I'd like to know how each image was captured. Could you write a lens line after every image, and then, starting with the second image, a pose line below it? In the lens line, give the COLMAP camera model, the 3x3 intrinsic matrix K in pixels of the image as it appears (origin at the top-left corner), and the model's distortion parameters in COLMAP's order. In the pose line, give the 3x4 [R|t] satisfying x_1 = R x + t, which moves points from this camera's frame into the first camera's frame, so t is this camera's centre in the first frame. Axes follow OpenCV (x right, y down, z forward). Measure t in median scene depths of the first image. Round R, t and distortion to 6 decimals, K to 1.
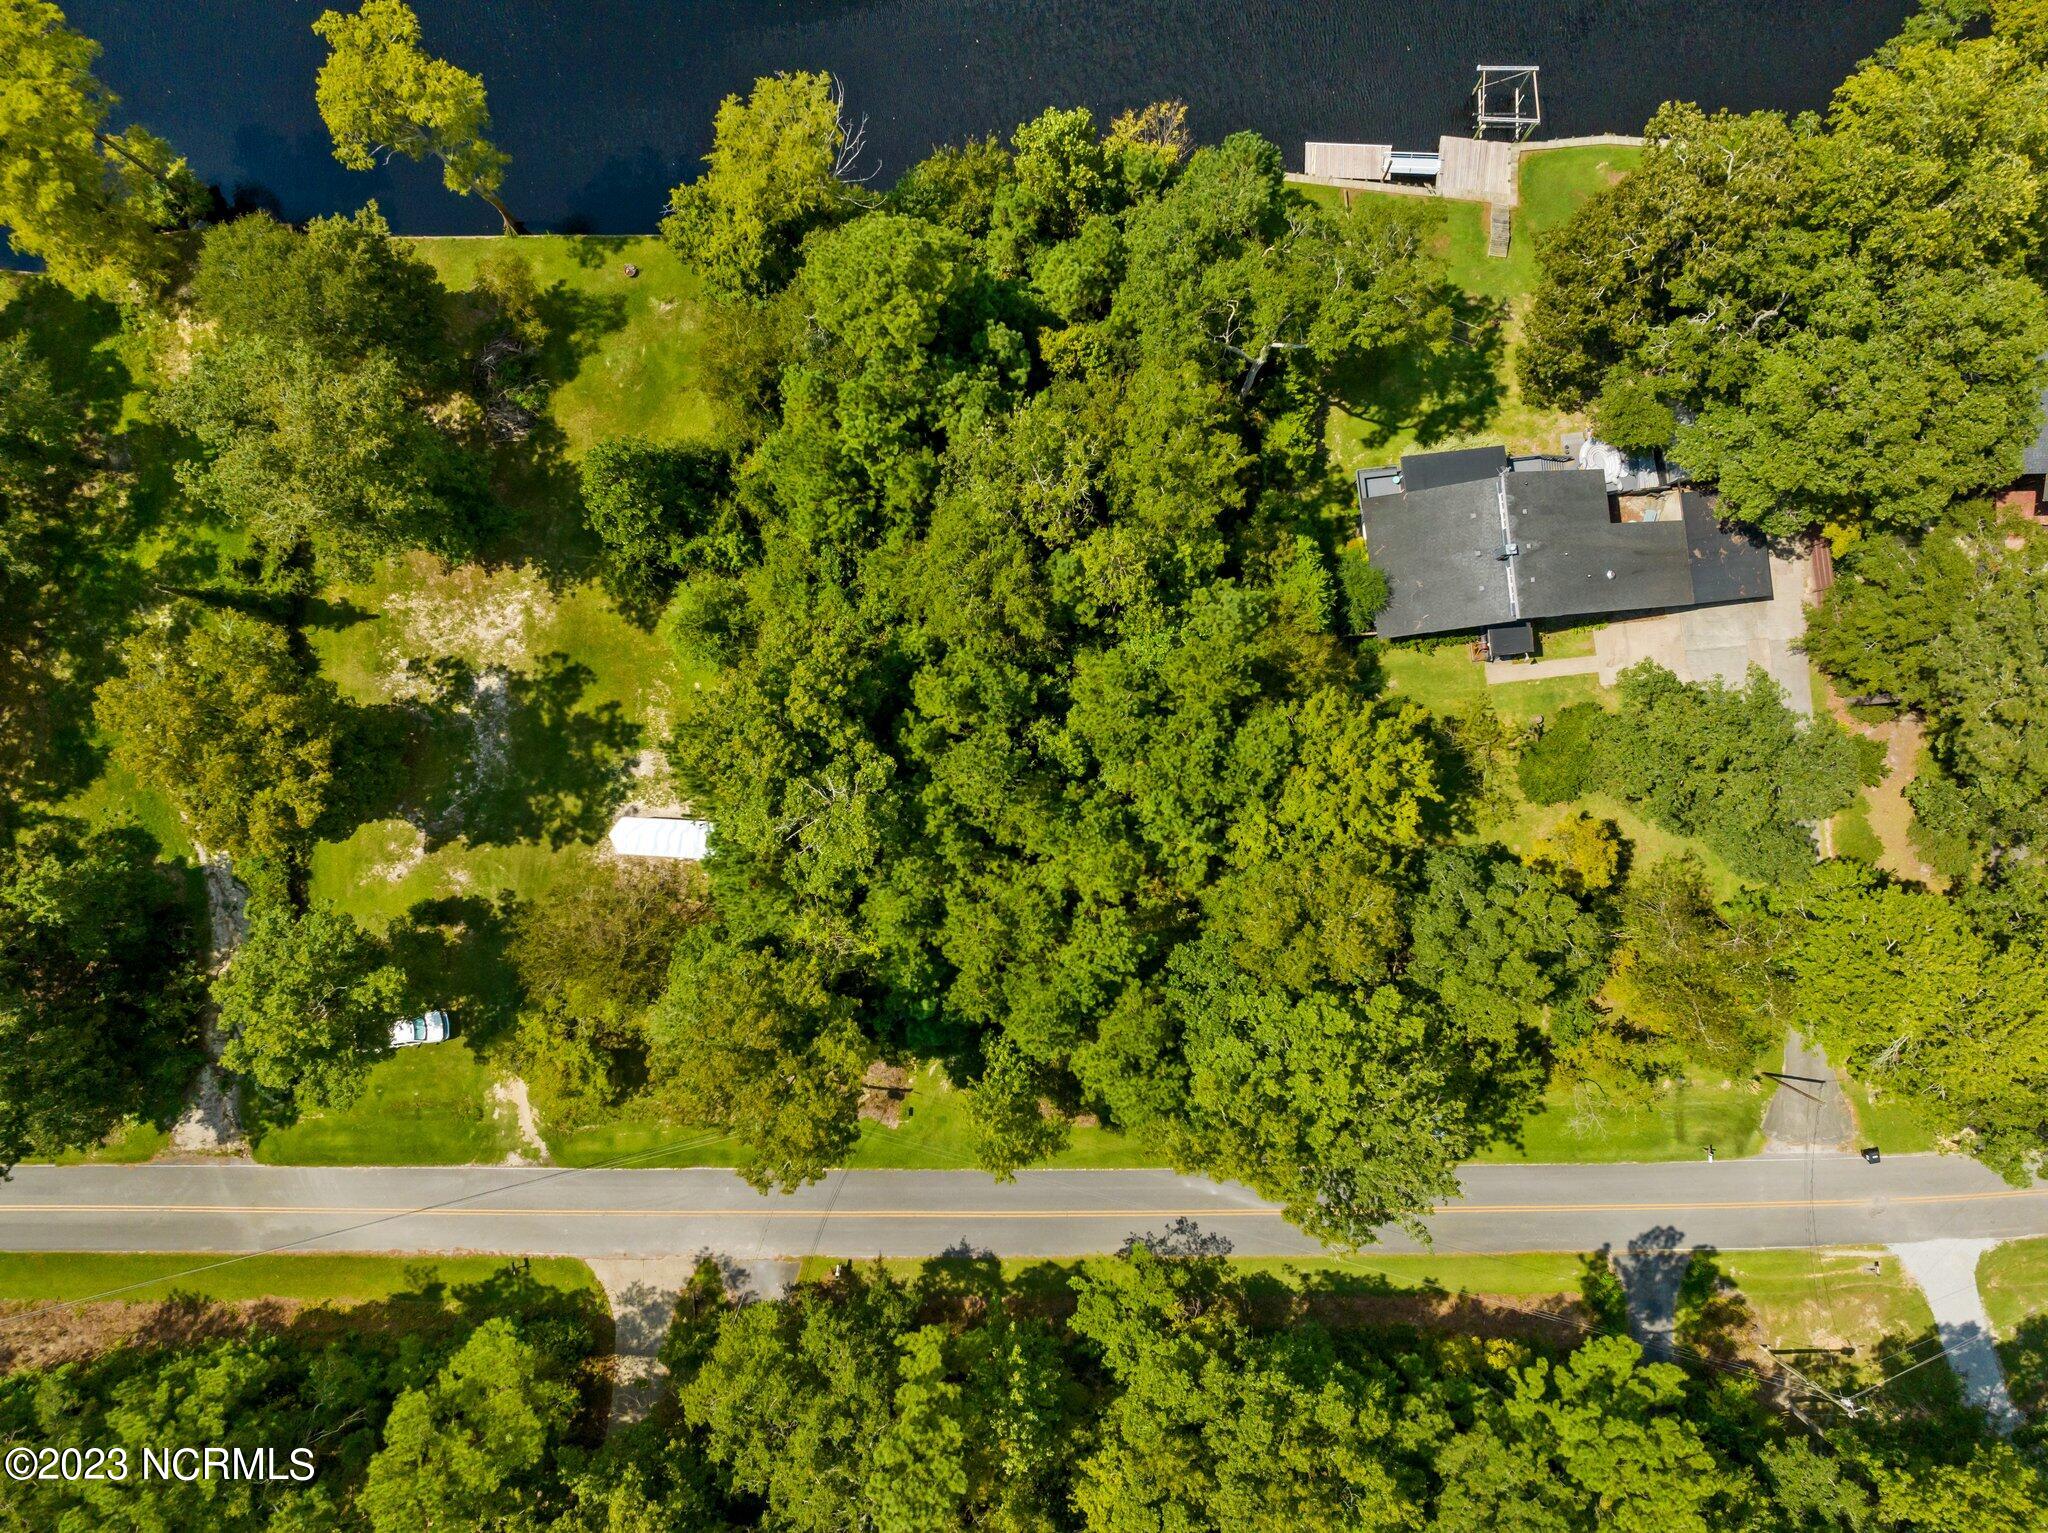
lens RADIAL K [[1441.8, 0, 1016.8], [0, 1441.8, 763.8], [0, 0, 1]] dist [-0.034935, 0.001784]
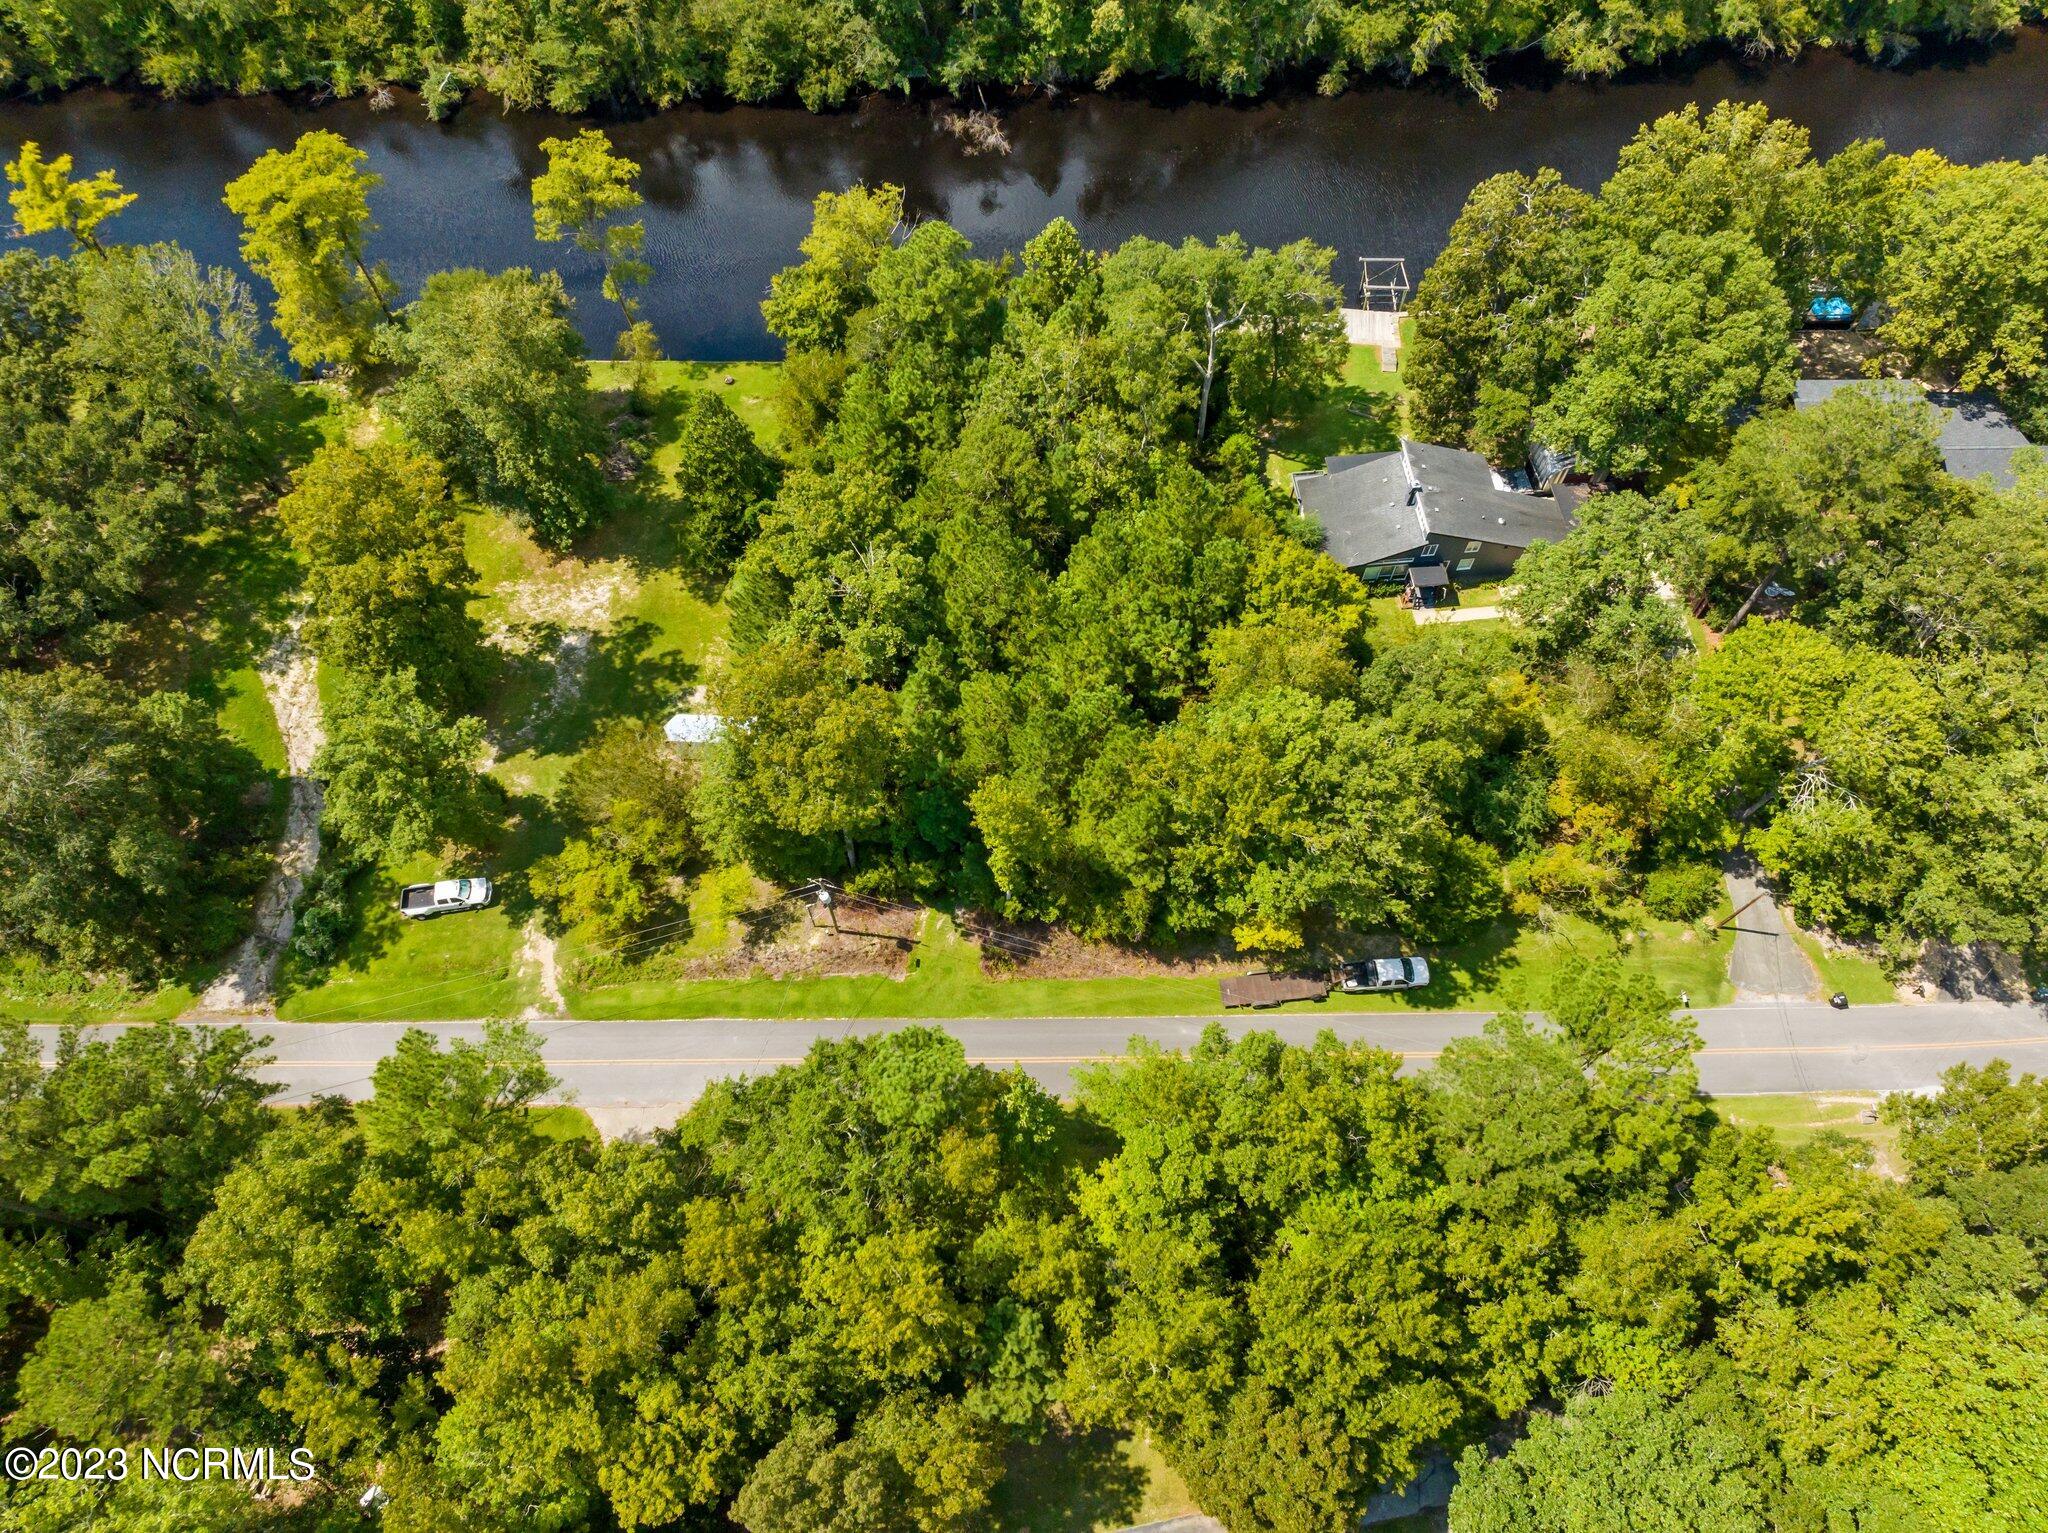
lens RADIAL K [[1441.8, 0, 1010.9], [0, 1441.8, 770.6], [0, 0, 1]] dist [-0.034935, 0.001784]
pose [[0.999918, 0.012552, -0.002445, -0.004430], [-0.012270, 0.887867, -0.459938, 0.630413], [-0.003602, 0.459930, 0.887948, -0.001350]]
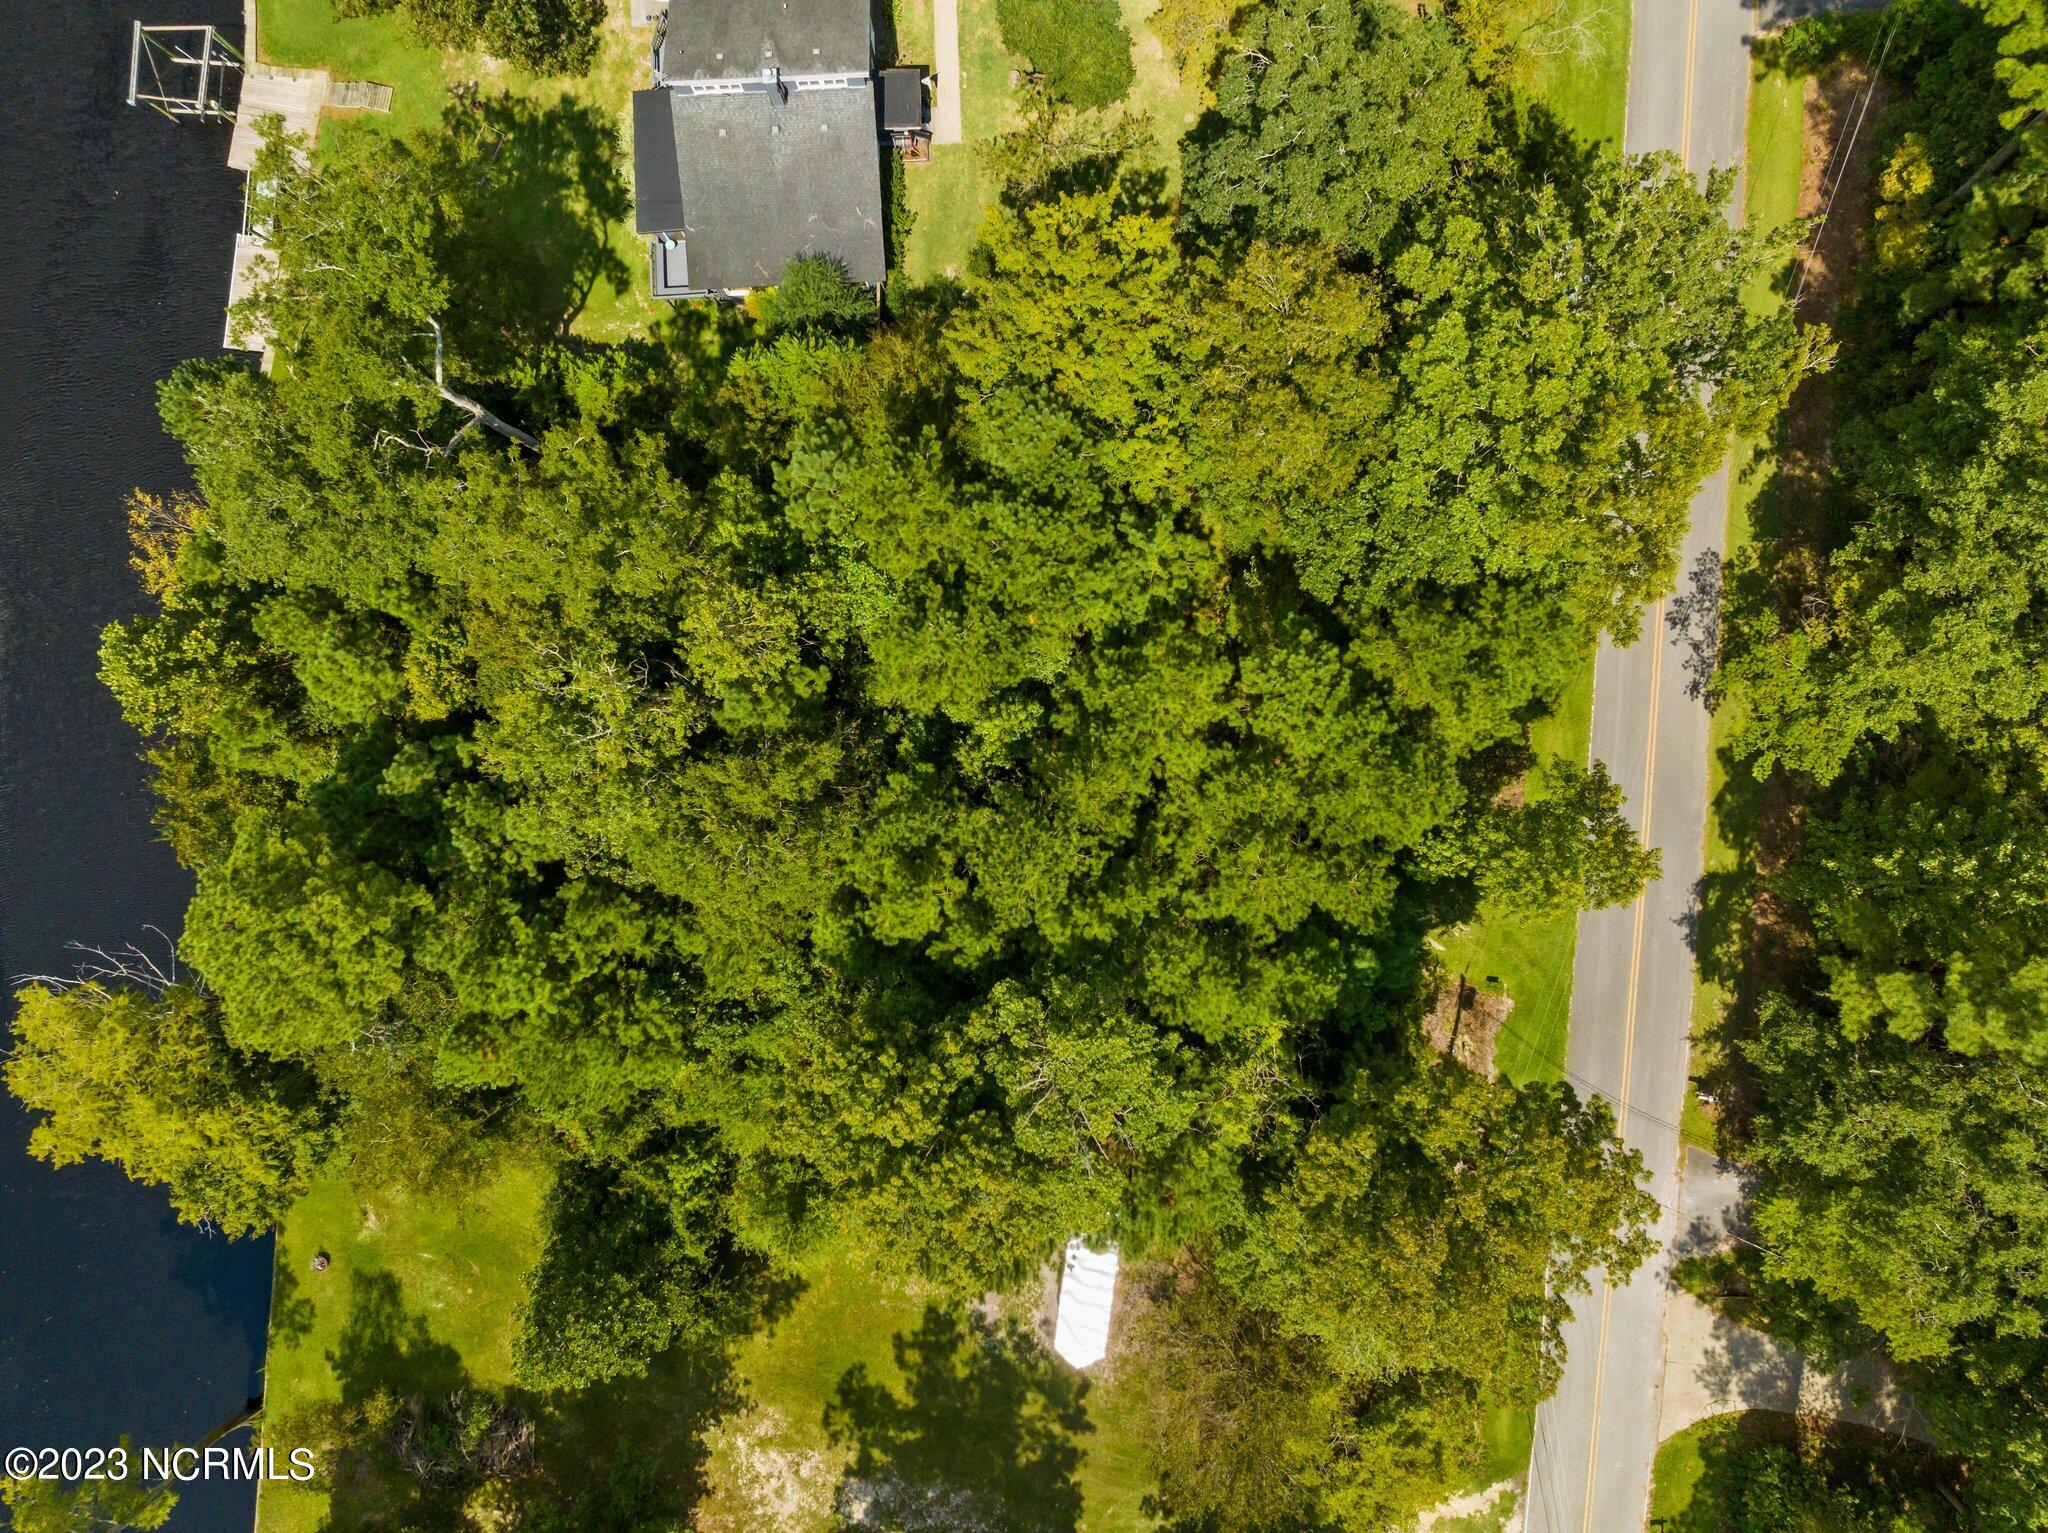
lens RADIAL K [[1445.4, 0, 1016.9], [0, 1445.4, 771.7], [0, 0, 1]] dist [-0.040281, 0.006943]
pose [[0.075814, -0.997080, 0.009159, 0.005842], [0.997065, 0.075708, -0.011425, 0.005283], [0.010698, 0.009998, 0.999893, 0.289909]]
